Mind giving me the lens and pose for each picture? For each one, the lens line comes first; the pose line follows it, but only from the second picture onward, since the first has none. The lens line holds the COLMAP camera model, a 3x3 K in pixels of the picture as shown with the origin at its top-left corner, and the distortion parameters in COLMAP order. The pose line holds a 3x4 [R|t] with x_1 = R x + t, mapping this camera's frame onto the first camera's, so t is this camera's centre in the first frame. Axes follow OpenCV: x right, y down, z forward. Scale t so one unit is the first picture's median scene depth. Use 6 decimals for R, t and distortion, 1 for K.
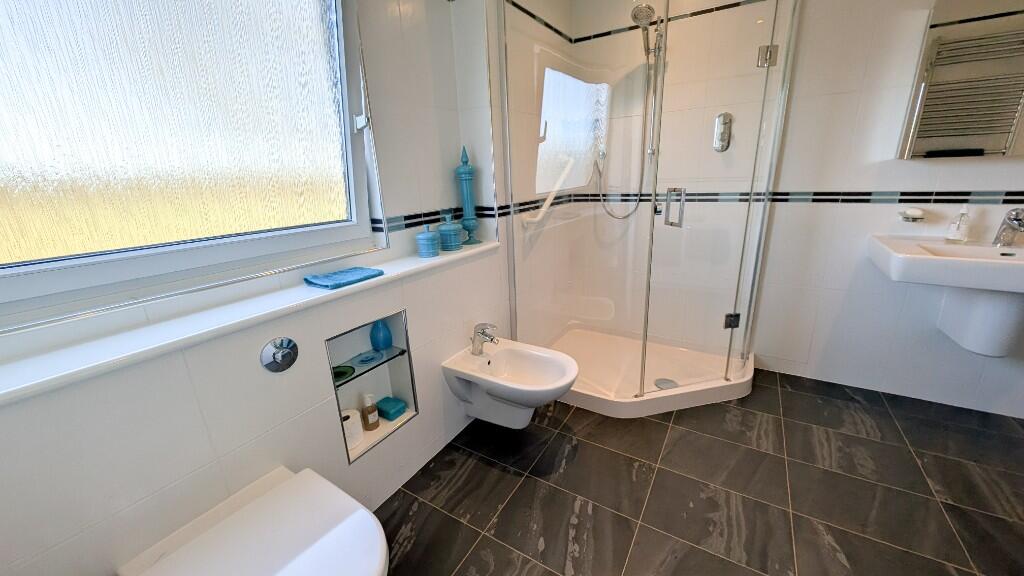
lens RADIAL K [[381.5, 0, 512.6], [0, 381.5, 282.9], [0, 0, 1]] dist [0.003508, -0.001241]
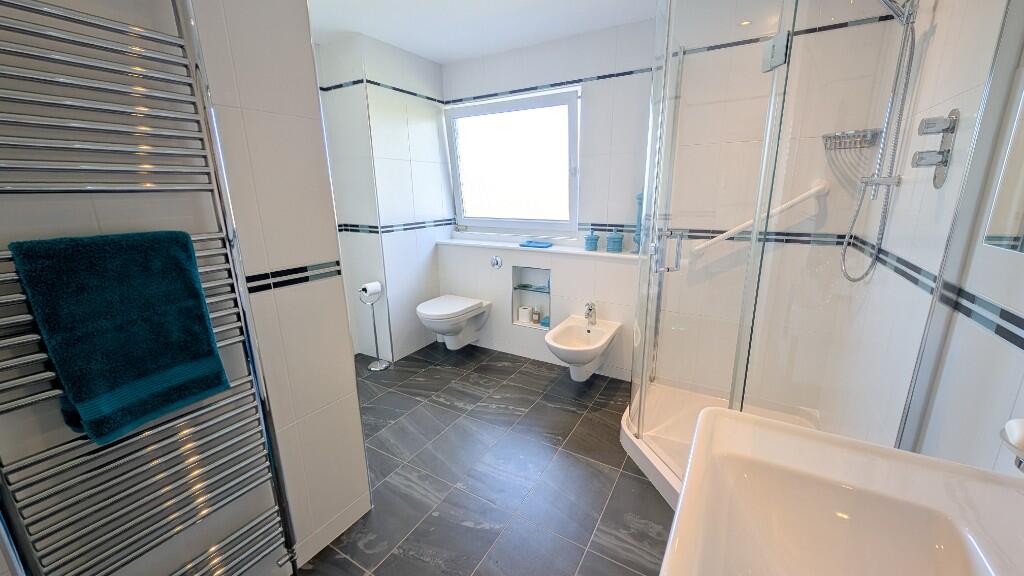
lens RADIAL K [[381.5, 0, 517.2], [0, 381.5, 287.2], [0, 0, 1]] dist [0.003508, -0.001241]
pose [[0.011589, 0.274421, -0.961540, 1.238874], [-0.280981, 0.923753, 0.260250, -0.235386], [0.959643, 0.267159, 0.087812, 0.561781]]
